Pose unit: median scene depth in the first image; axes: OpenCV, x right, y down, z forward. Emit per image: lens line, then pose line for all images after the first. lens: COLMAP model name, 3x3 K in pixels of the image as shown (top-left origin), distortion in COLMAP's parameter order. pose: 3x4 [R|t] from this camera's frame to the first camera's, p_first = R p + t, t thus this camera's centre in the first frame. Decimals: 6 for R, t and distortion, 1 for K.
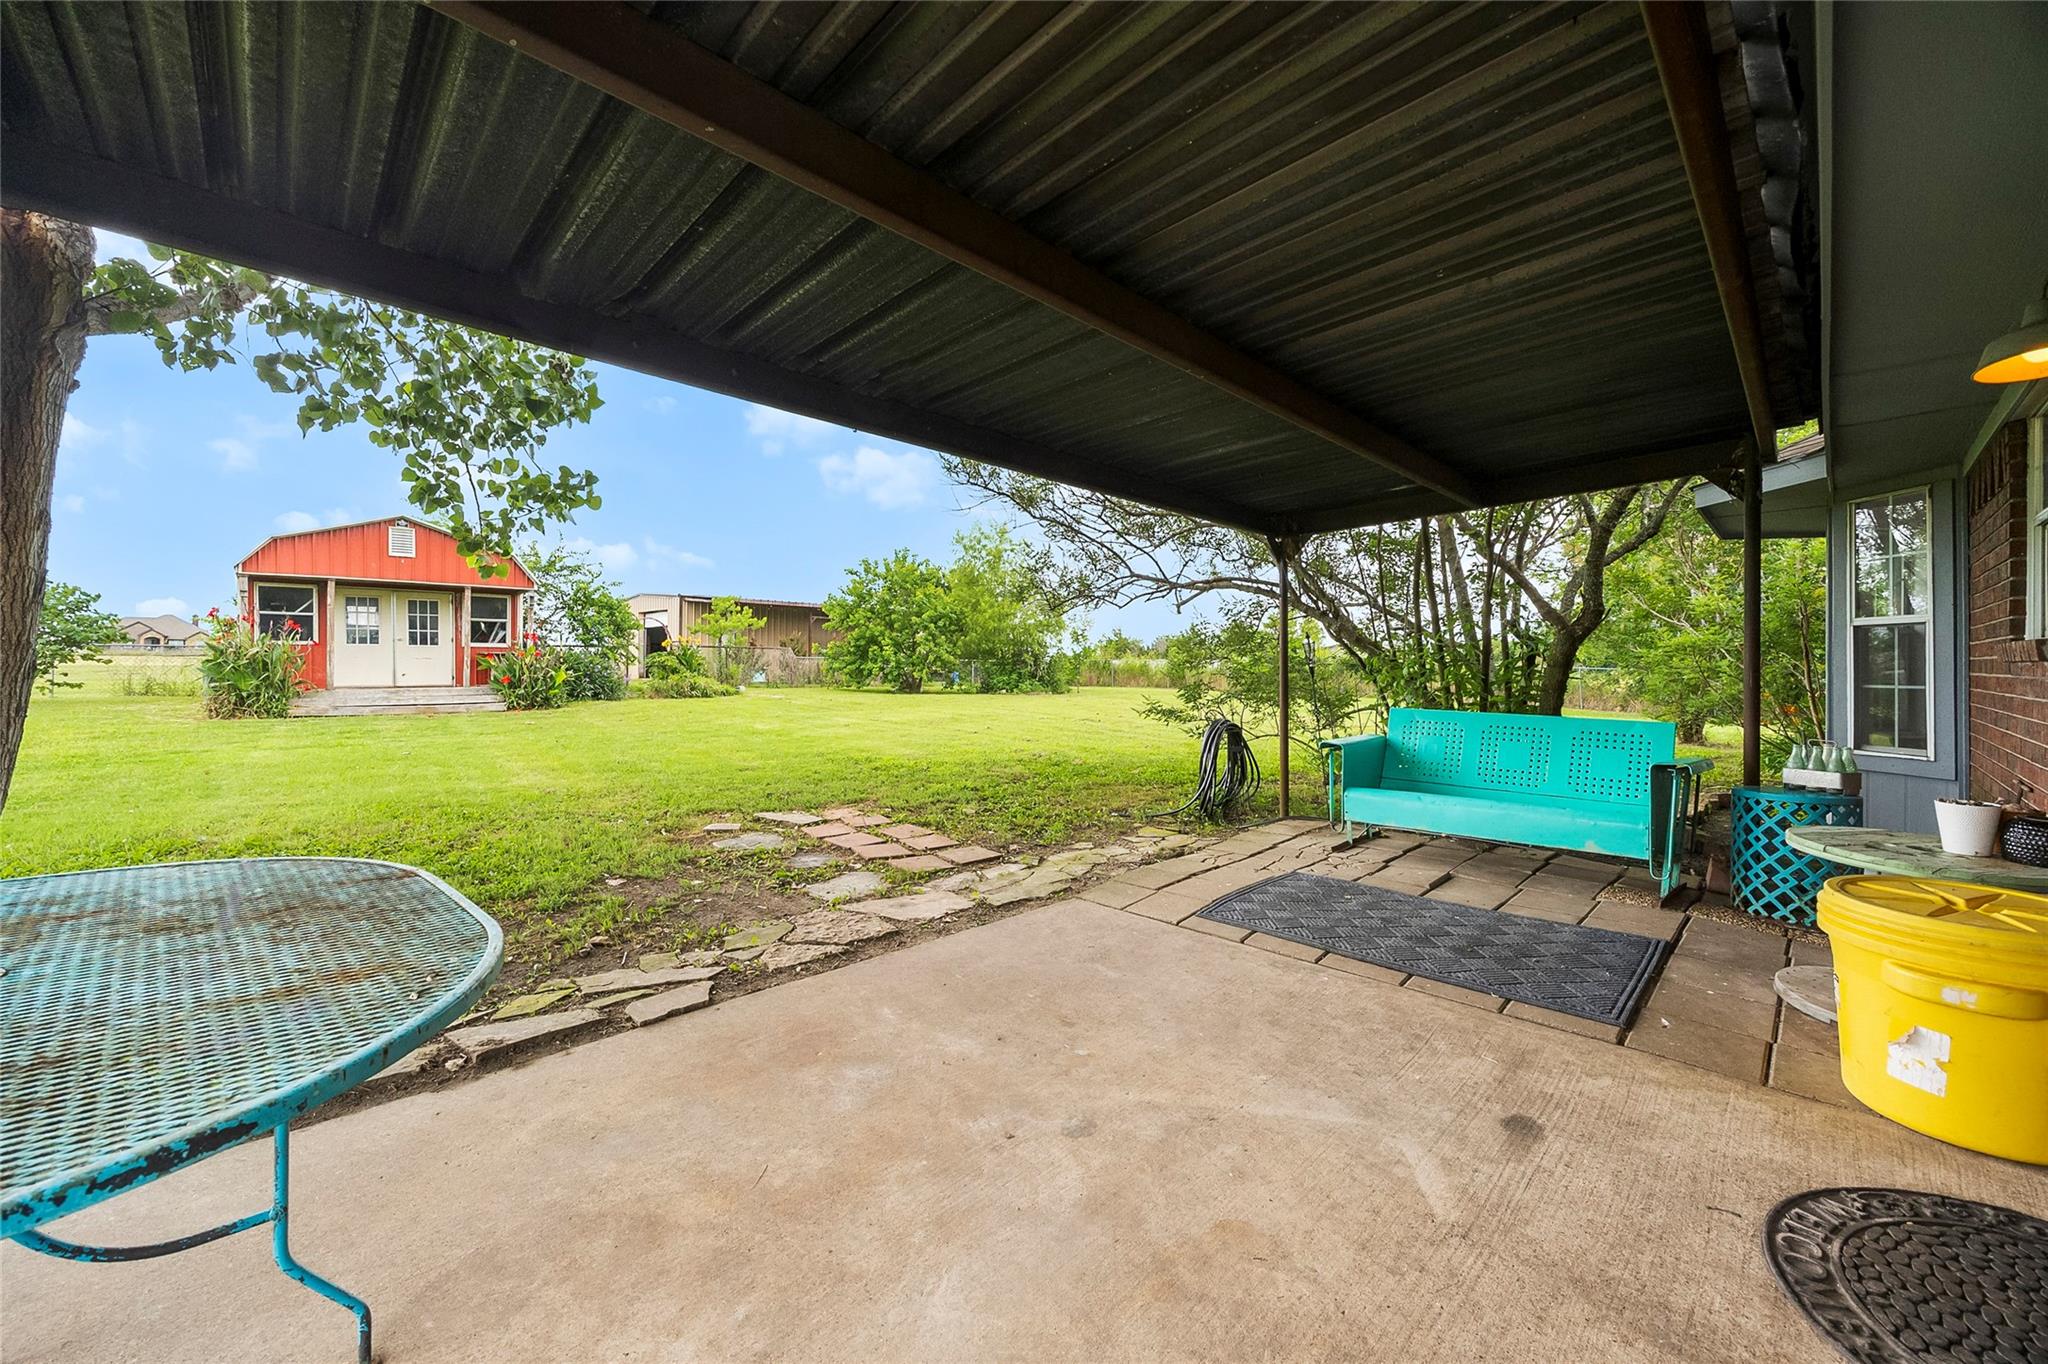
lens RADIAL K [[796.3, 0, 1019.4], [0, 796.3, 666.8], [0, 0, 1]] dist [-0.001074, -0.000075]
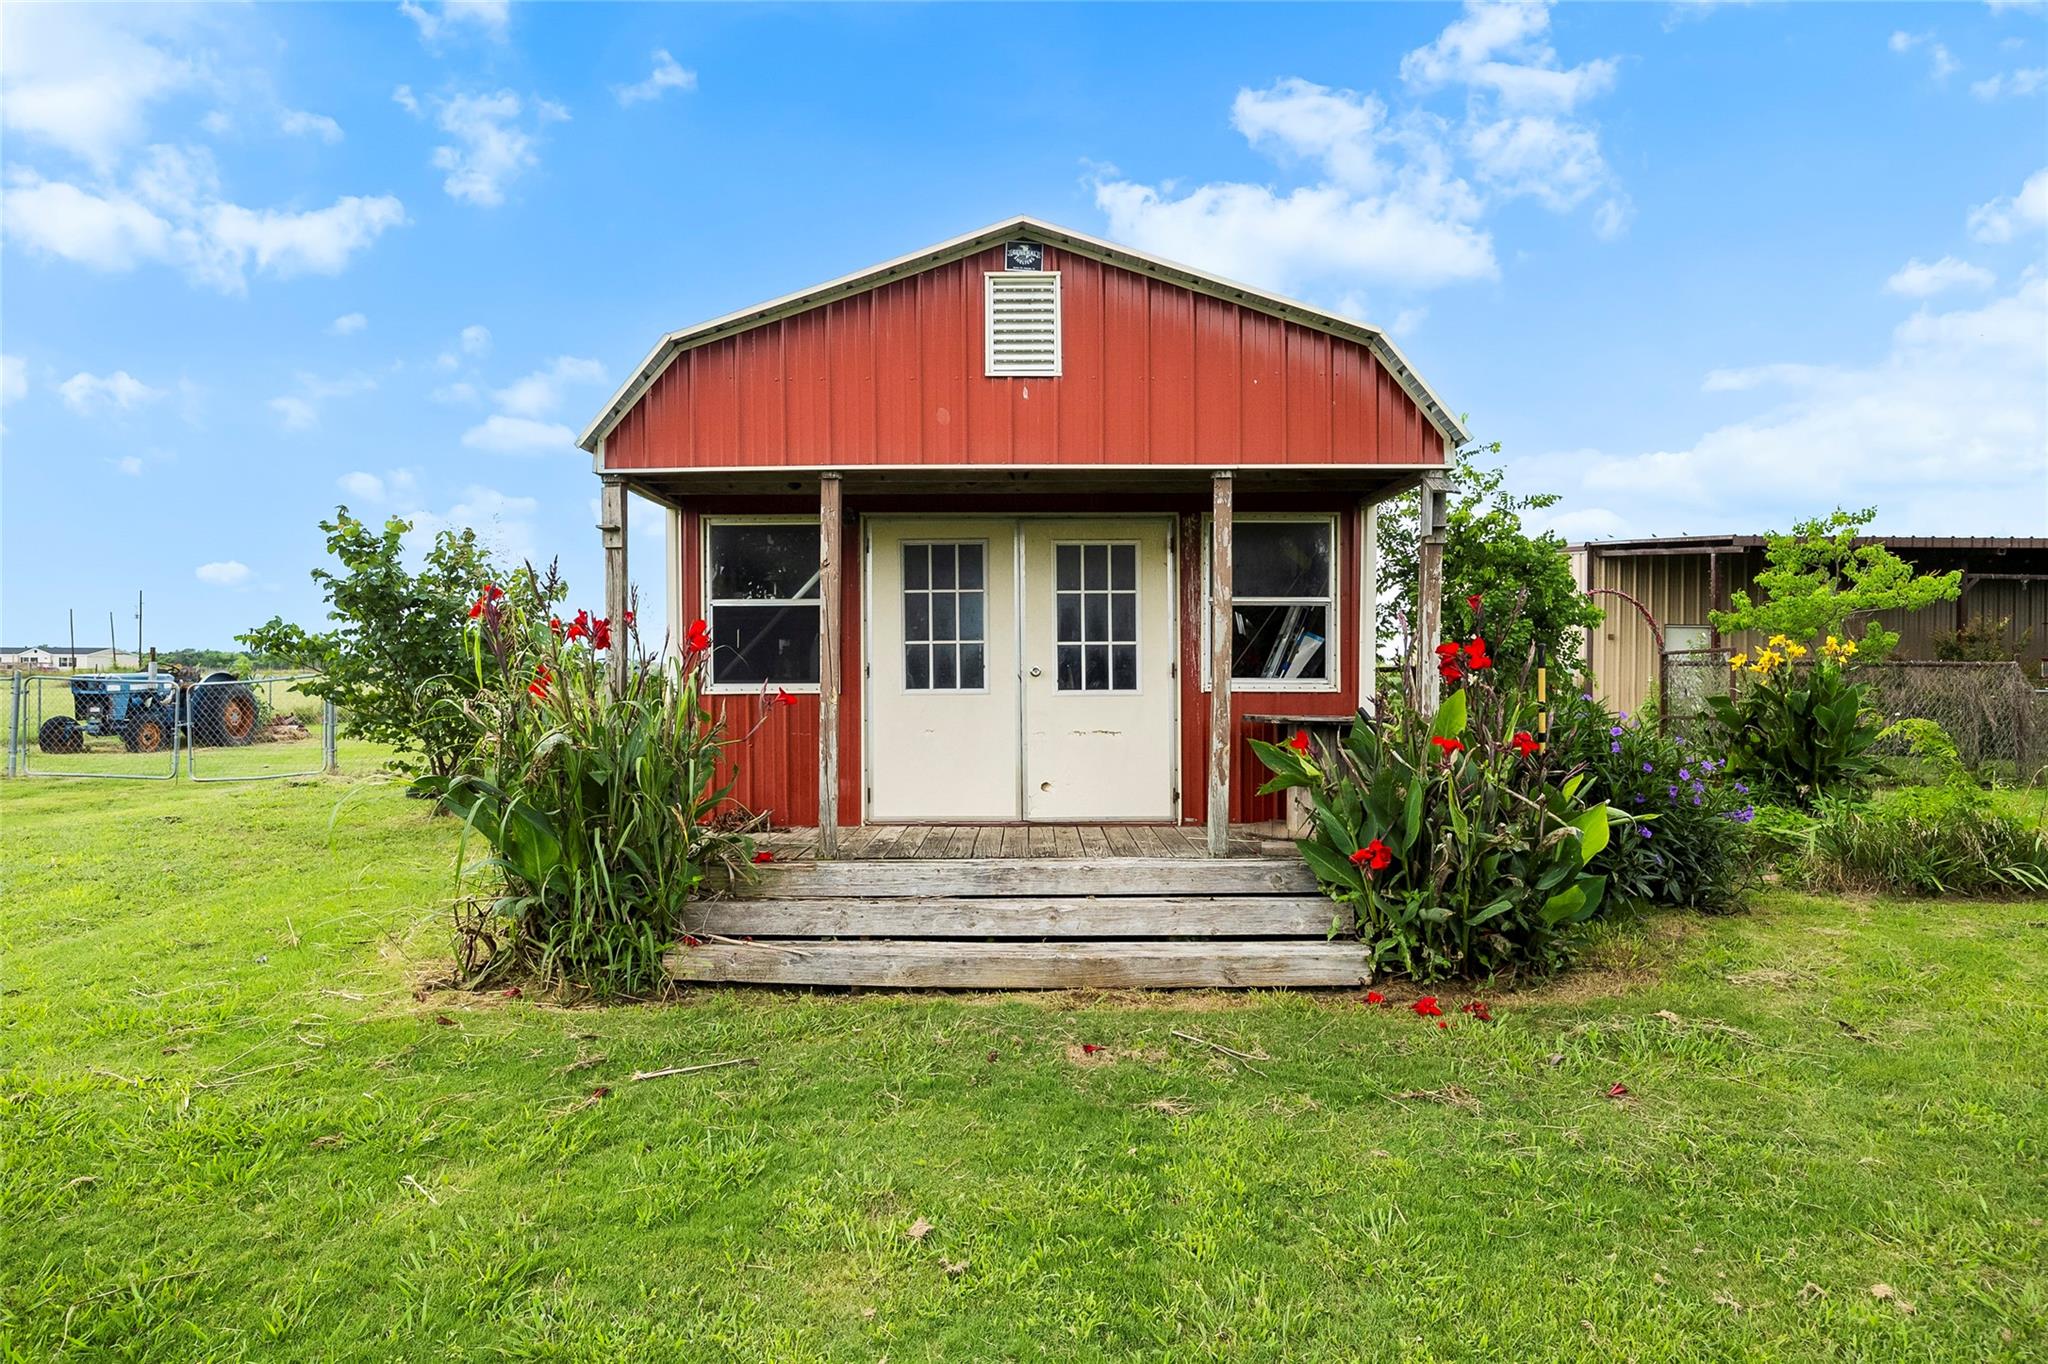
lens RADIAL K [[1159.1, 0, 1024.0], [0, 1159.1, 682.0], [0, 0, 1]] dist [0.000499, 0.000028]
pose [[0.733695, -0.005960, -0.679453, -0.467877], [0.004247, 0.999982, -0.004185, -0.028607], [0.679466, 0.000185, 0.733707, 0.656128]]
